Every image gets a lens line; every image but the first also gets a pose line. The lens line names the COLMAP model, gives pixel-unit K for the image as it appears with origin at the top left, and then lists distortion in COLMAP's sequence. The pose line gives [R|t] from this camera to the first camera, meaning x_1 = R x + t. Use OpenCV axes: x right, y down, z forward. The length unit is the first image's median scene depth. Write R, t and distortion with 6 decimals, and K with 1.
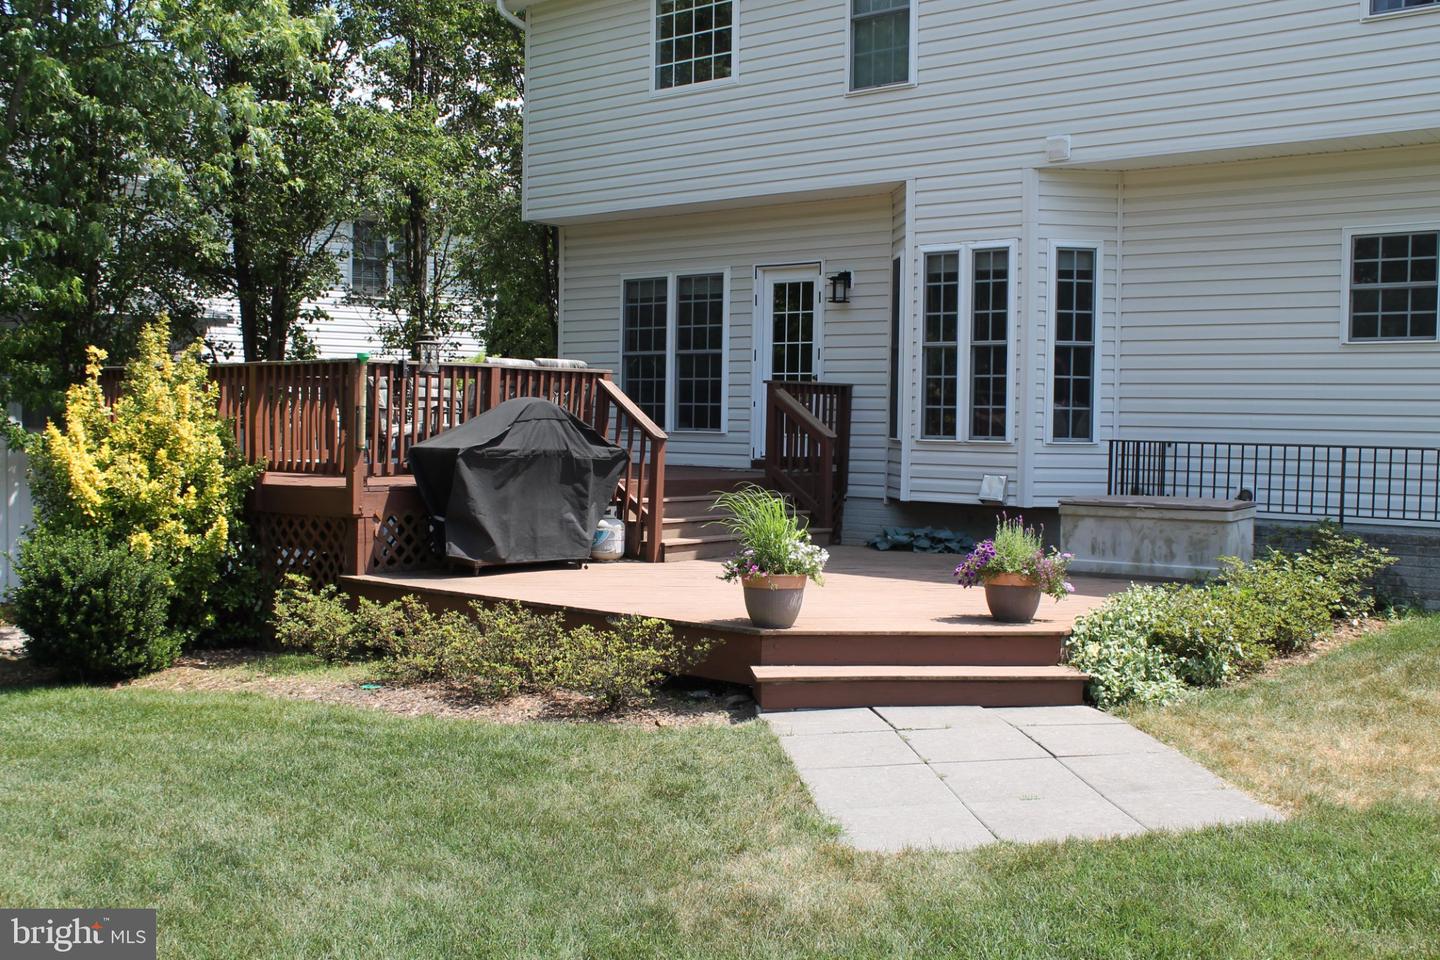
lens RADIAL K [[1502.8, 0, 720.0], [0, 1502.8, 480.0], [0, 0, 1]] dist [-0.060166, 0.012592]
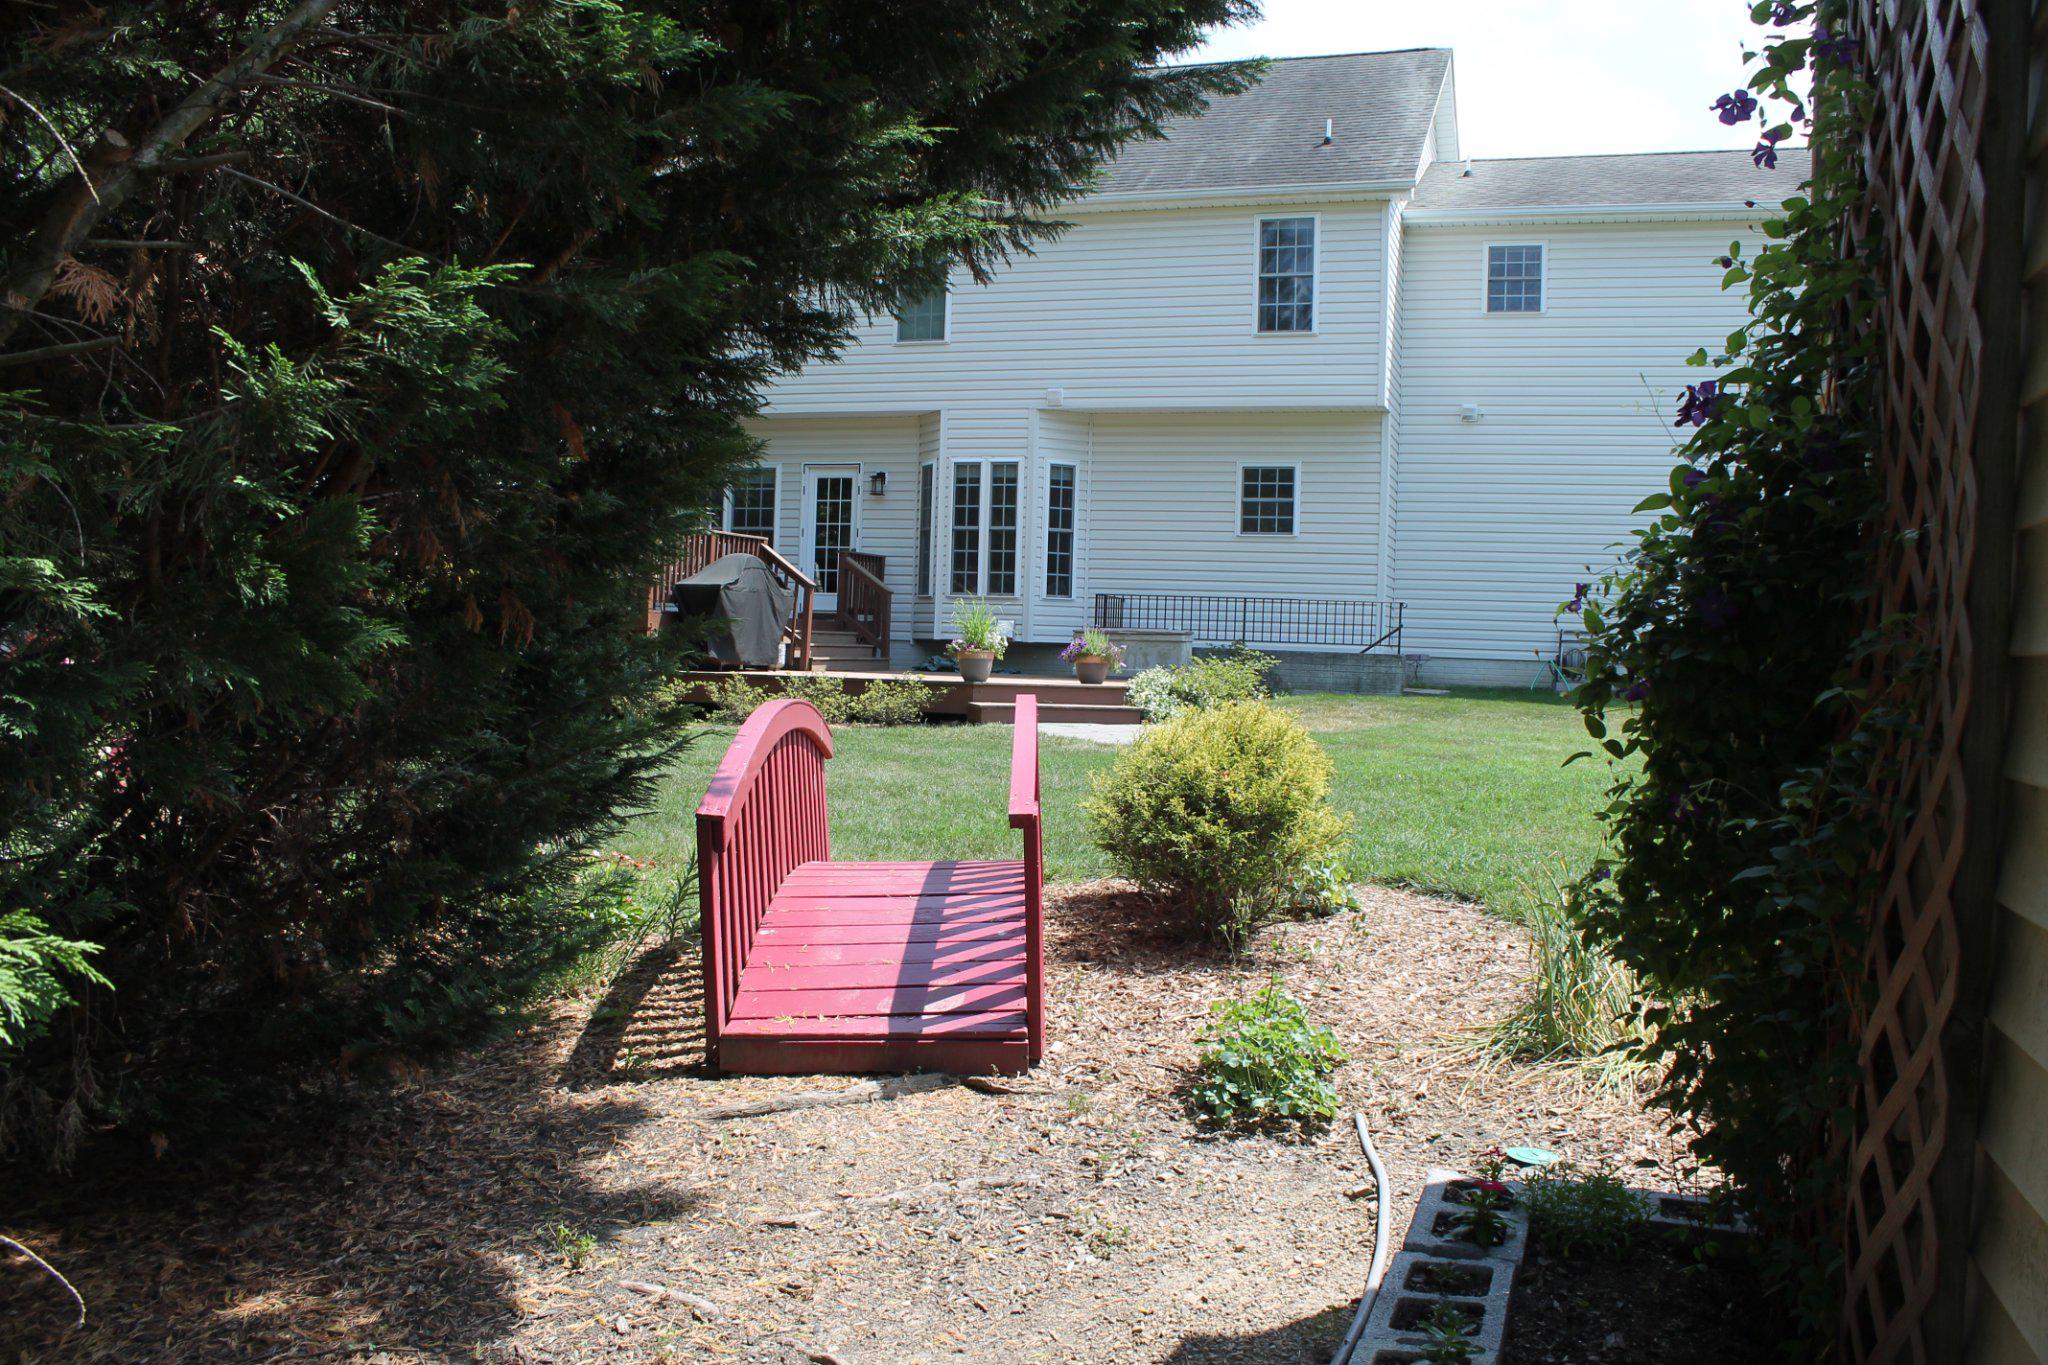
lens RADIAL K [[1709.7, 0, 1032.2], [0, 1709.7, 697.1], [0, 0, 1]] dist [-0.171805, 0.153785]
pose [[0.939223, 0.001683, 0.343303, -0.352960], [-0.002481, 0.999995, 0.001886, 0.066987], [-0.343298, -0.002623, 0.939223, -0.540681]]
